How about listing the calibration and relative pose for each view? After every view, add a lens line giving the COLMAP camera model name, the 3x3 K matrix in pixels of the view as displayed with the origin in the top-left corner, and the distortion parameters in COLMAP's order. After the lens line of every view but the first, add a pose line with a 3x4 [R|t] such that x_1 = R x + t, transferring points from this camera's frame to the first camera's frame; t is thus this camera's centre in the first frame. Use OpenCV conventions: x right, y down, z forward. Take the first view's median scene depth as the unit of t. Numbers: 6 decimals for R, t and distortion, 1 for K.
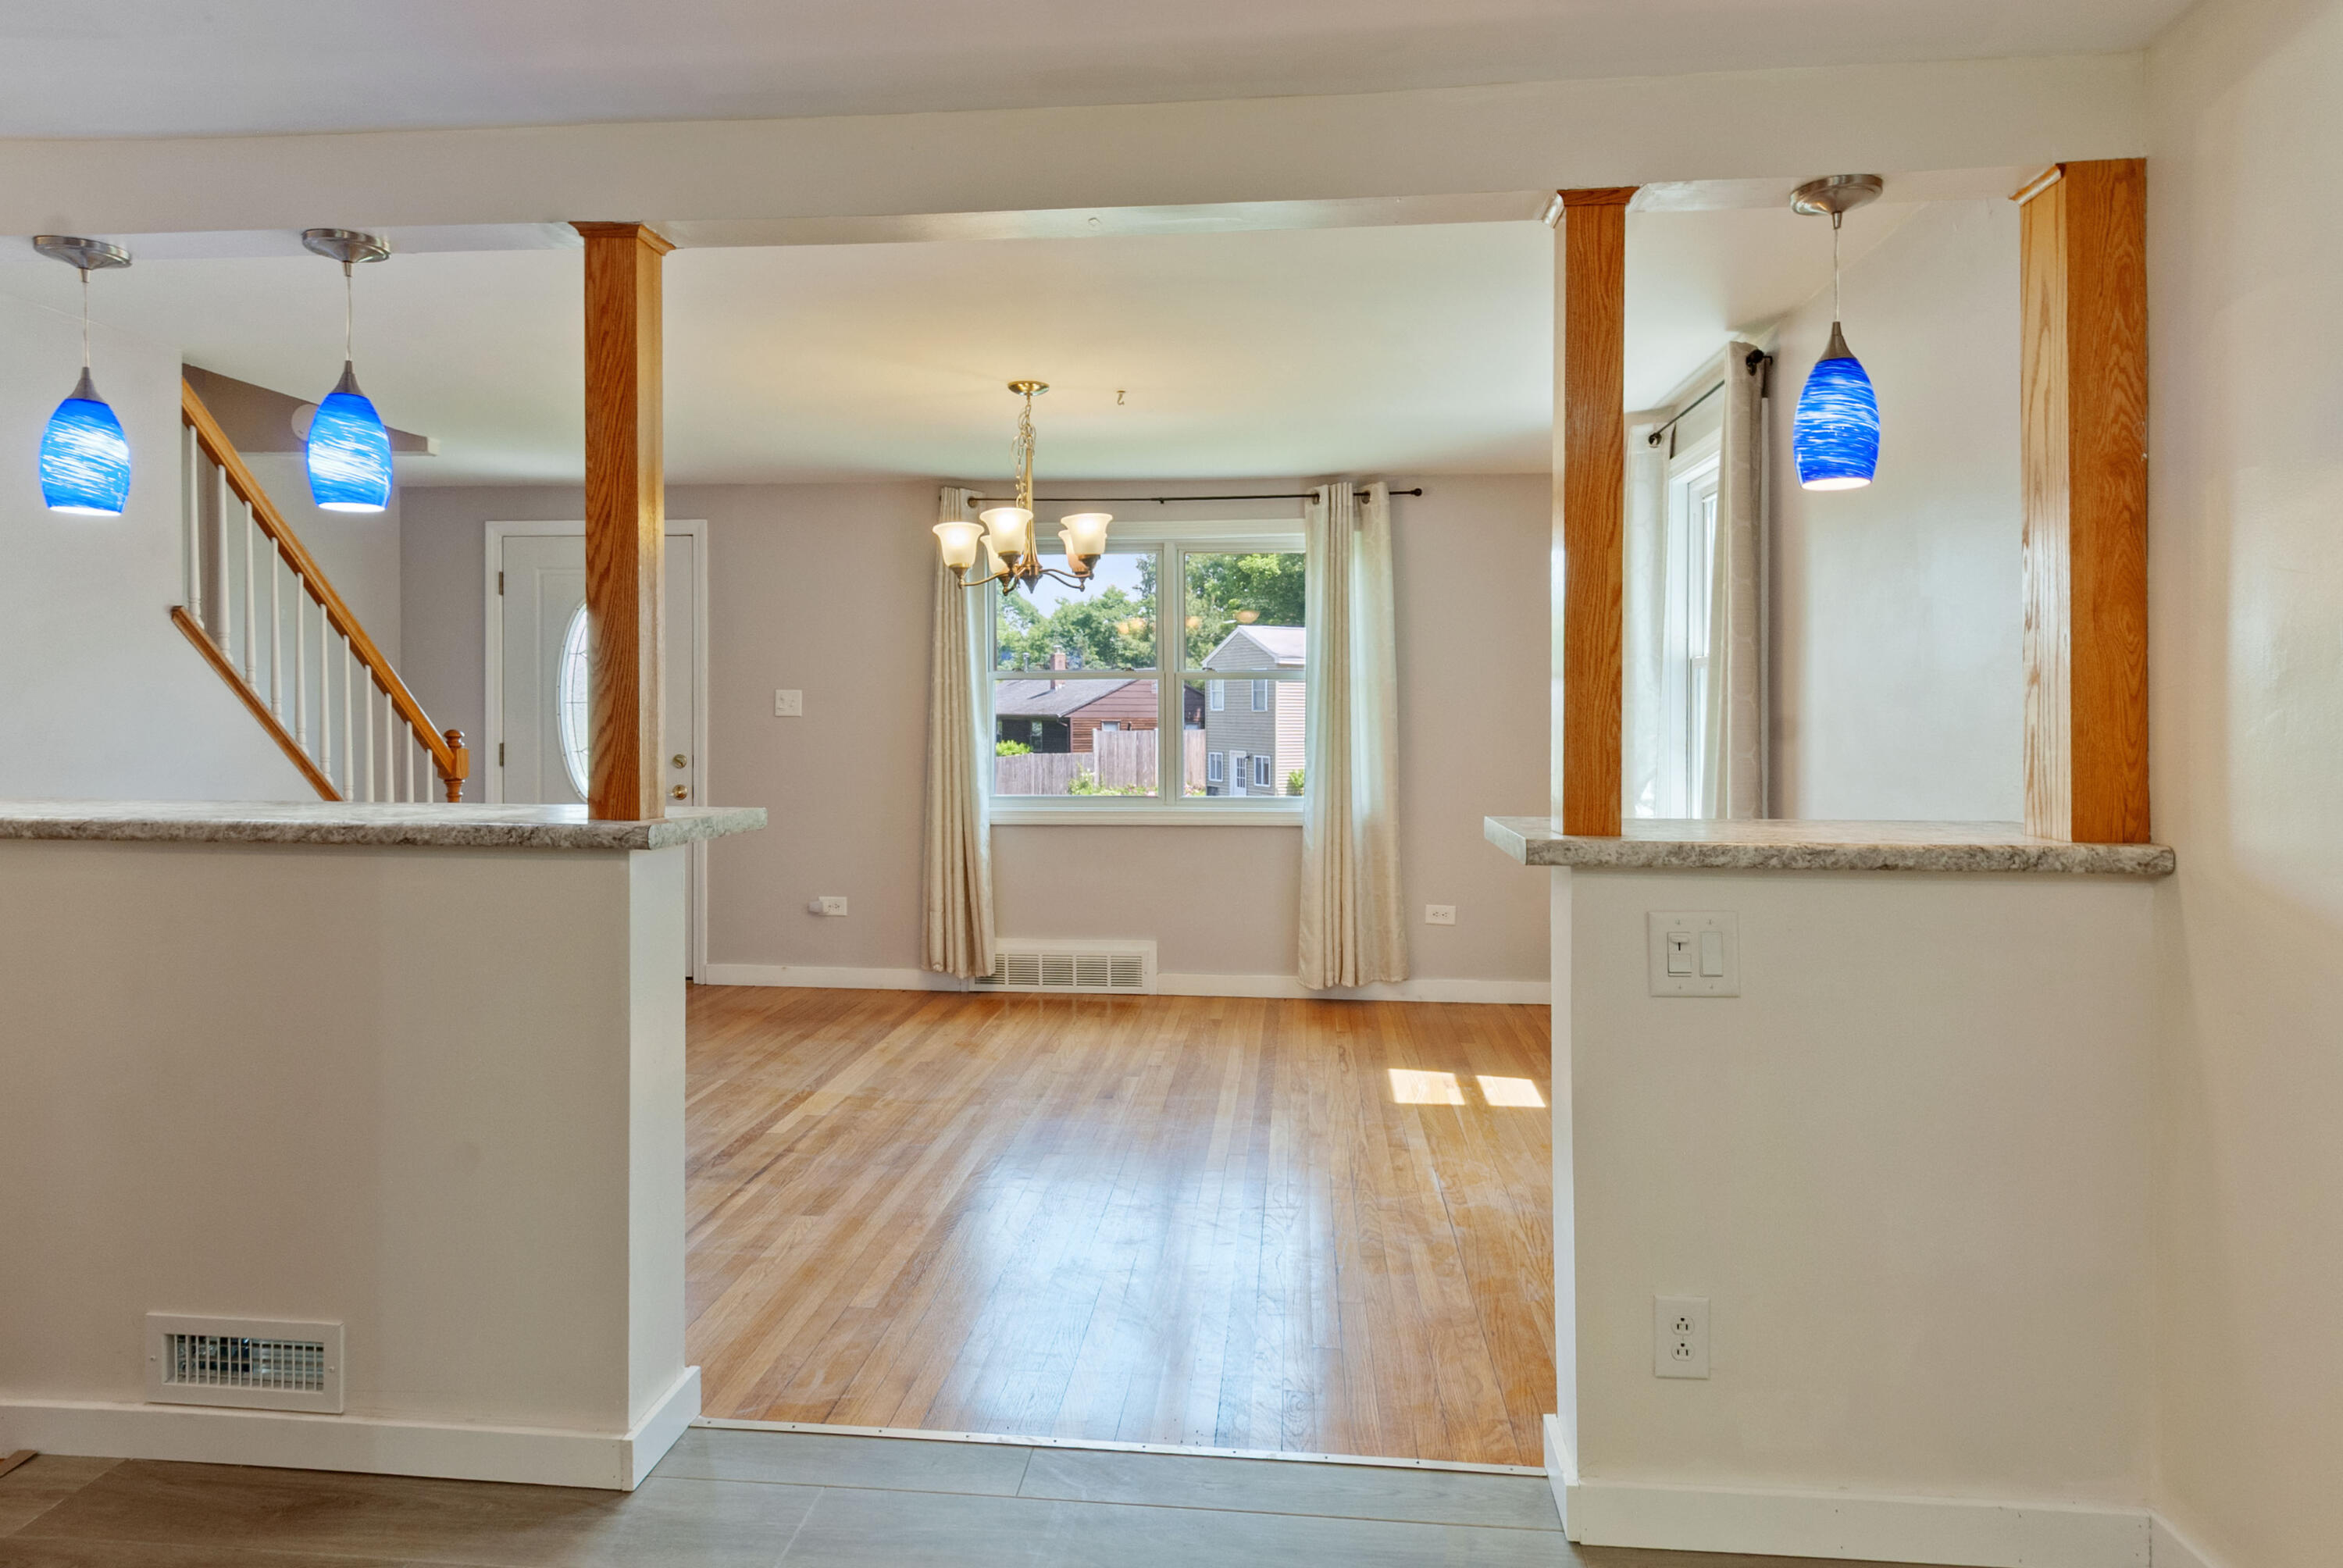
lens RADIAL K [[1278.5, 0, 1209.4], [0, 1278.5, 746.6], [0, 0, 1]] dist [0.004313, 0.000266]
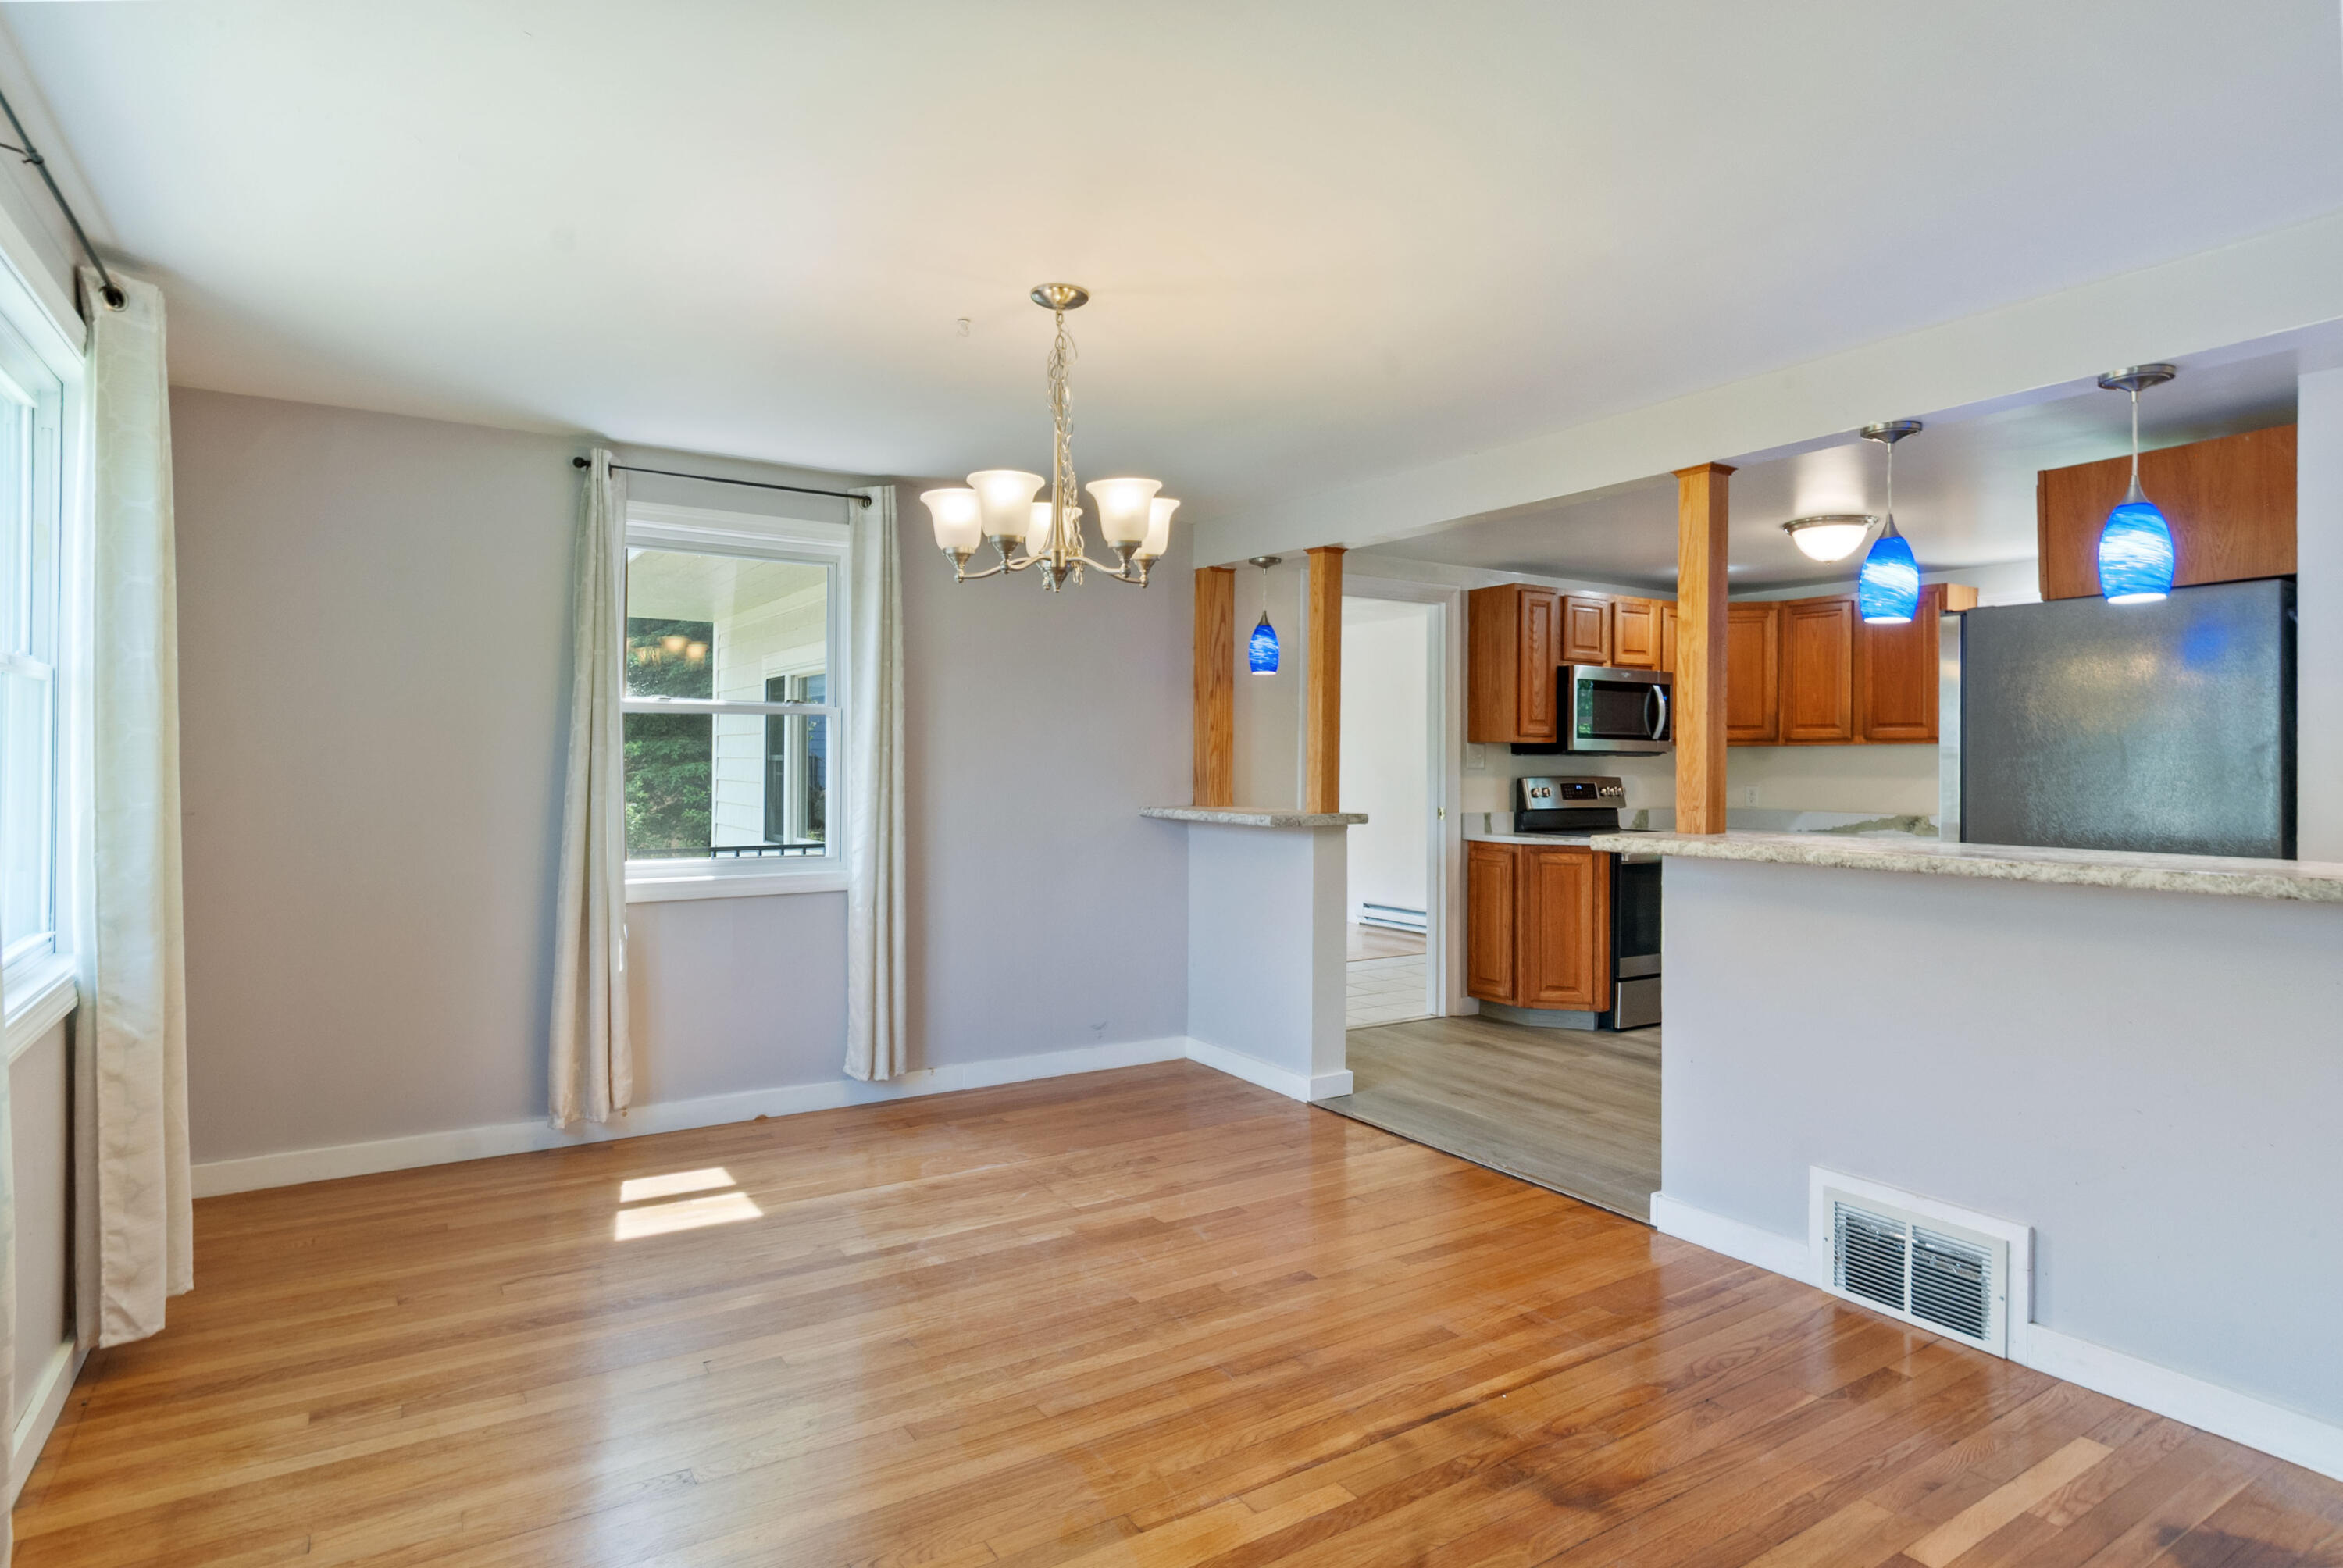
lens RADIAL K [[1278.5, 0, 1209.4], [0, 1278.5, 746.6], [0, 0, 1]] dist [0.004313, 0.000266]
pose [[-0.627525, 0.001246, 0.778595, -0.798846], [0.007215, 0.999965, 0.004215, -0.035486], [-0.778563, 0.008262, -0.627512, 1.501369]]
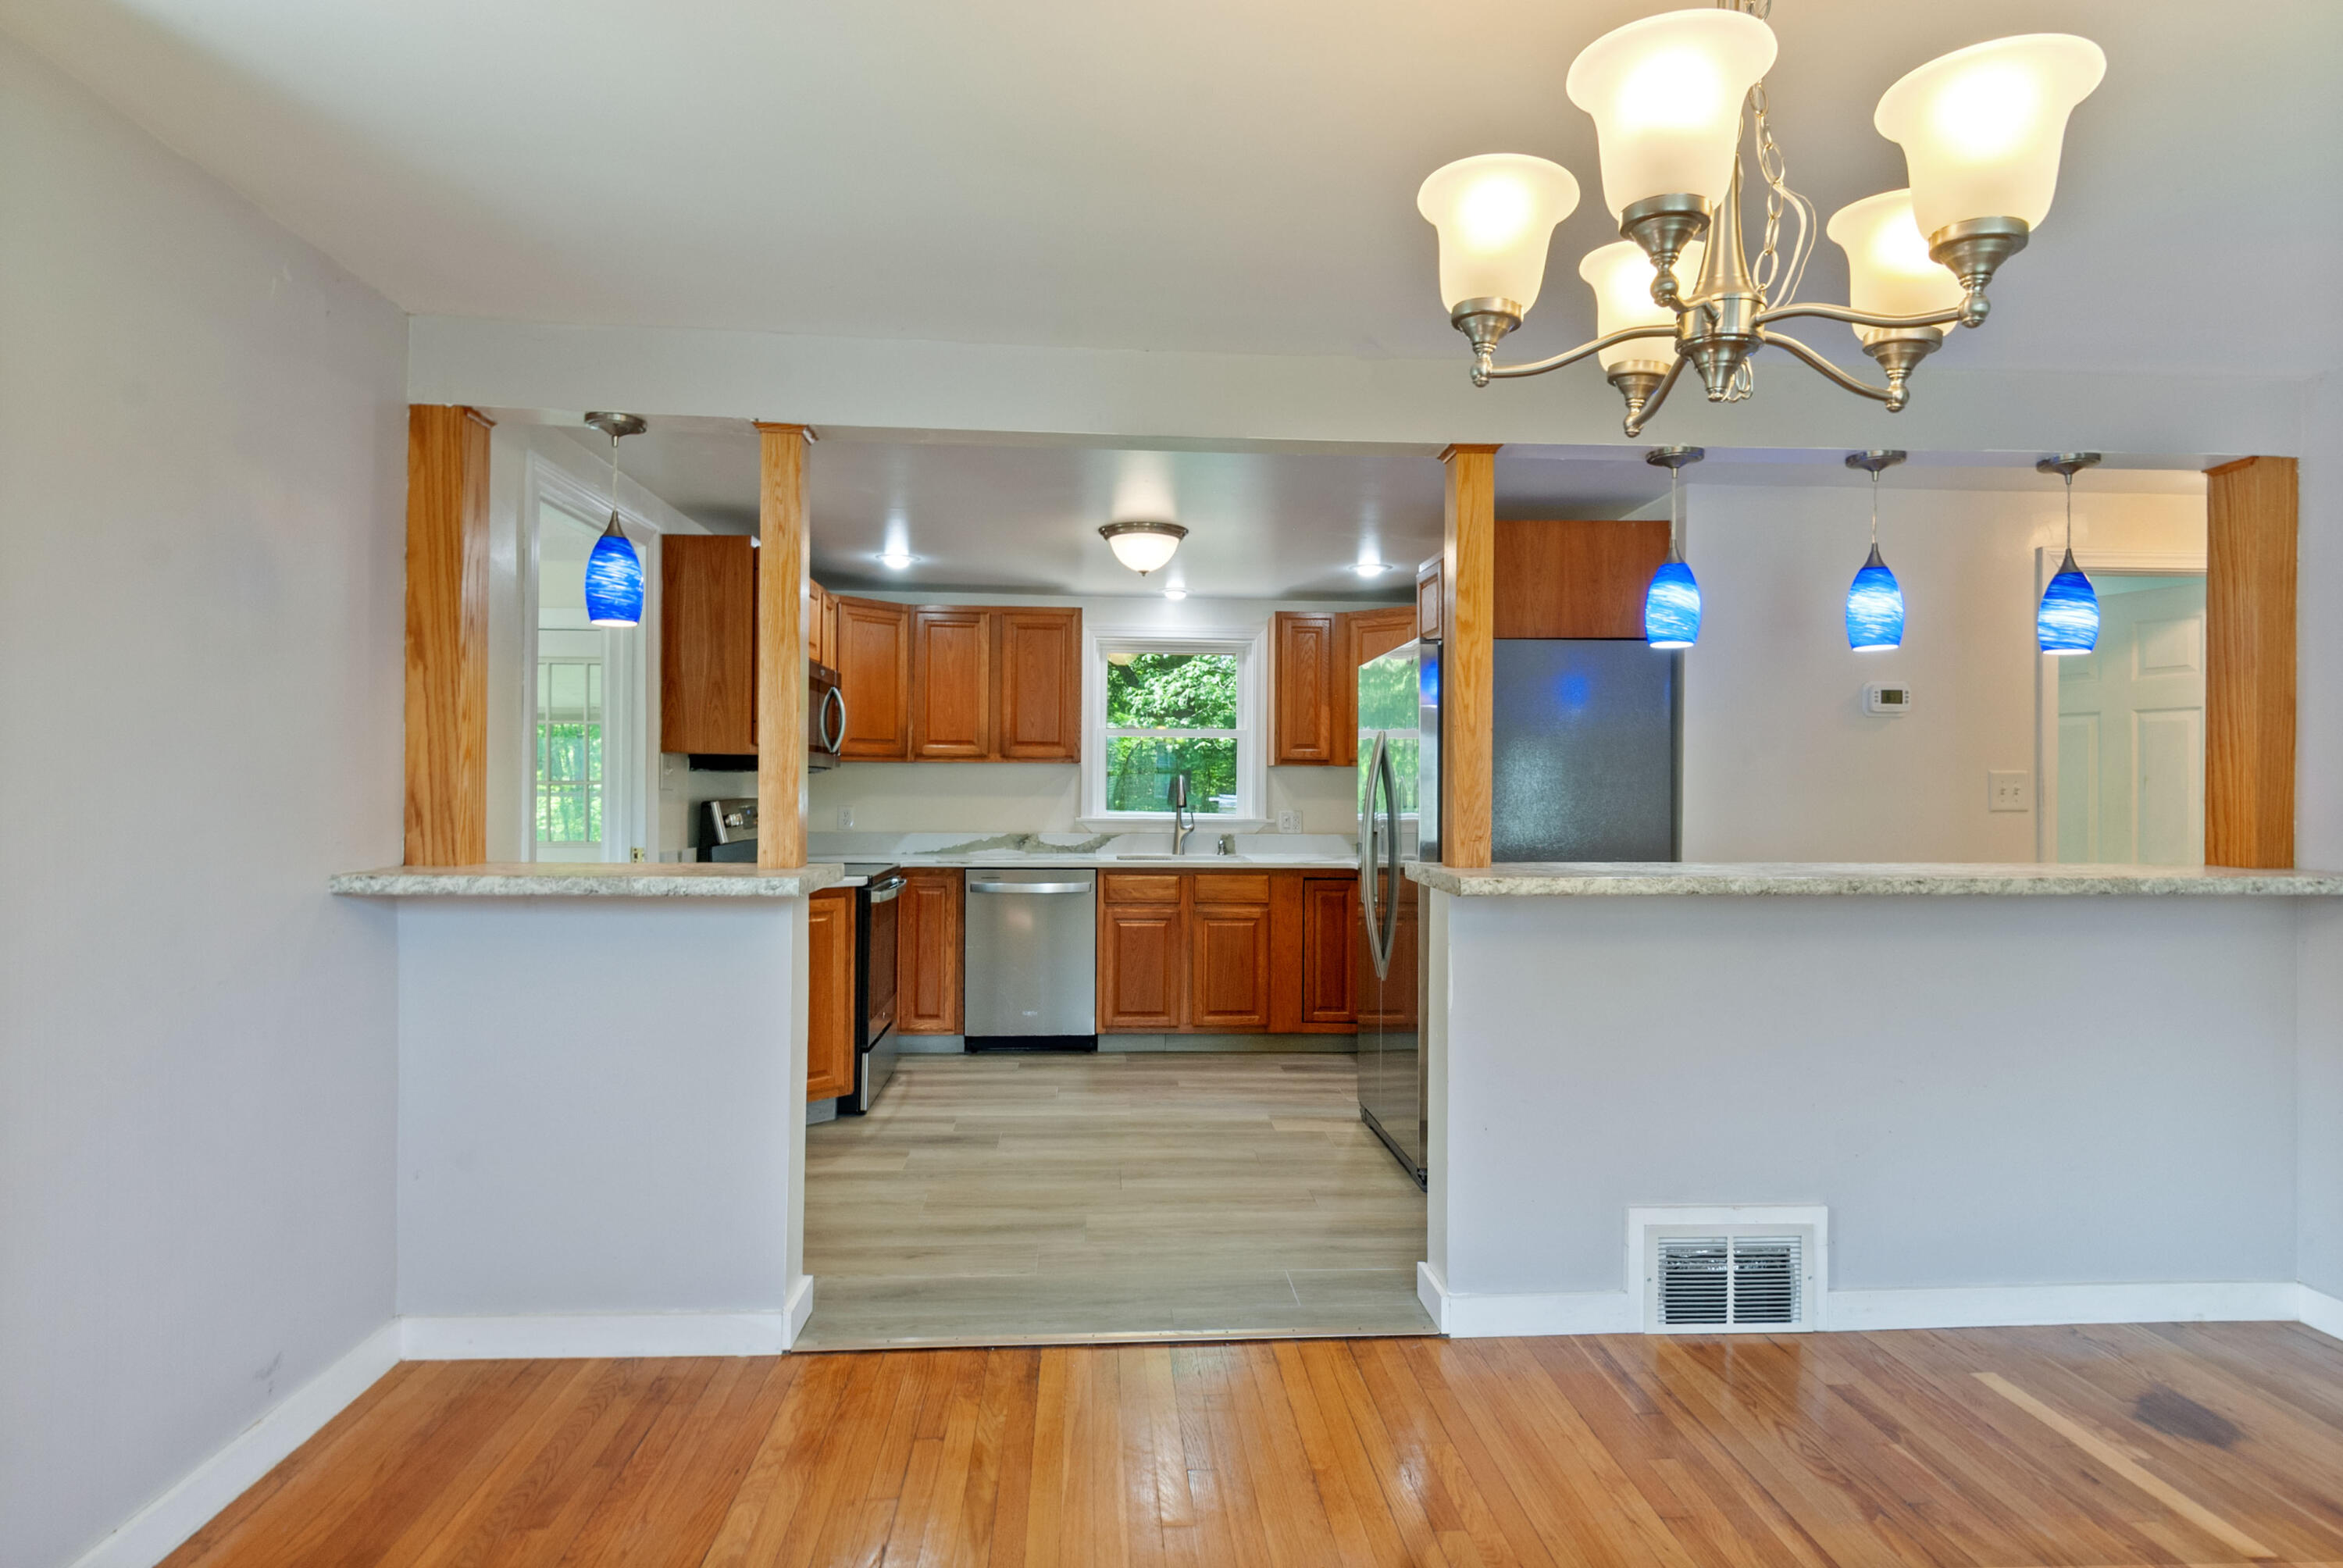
lens RADIAL K [[1255.4, 0, 1171.5], [0, 1255.4, 784.0], [0, 0, 1]] dist [0.001015, 0.000301]
pose [[-0.987331, -0.012435, -0.158188, 0.065068], [-0.015548, 0.999709, 0.018457, -0.030142], [0.157912, 0.020683, -0.987236, 1.390002]]
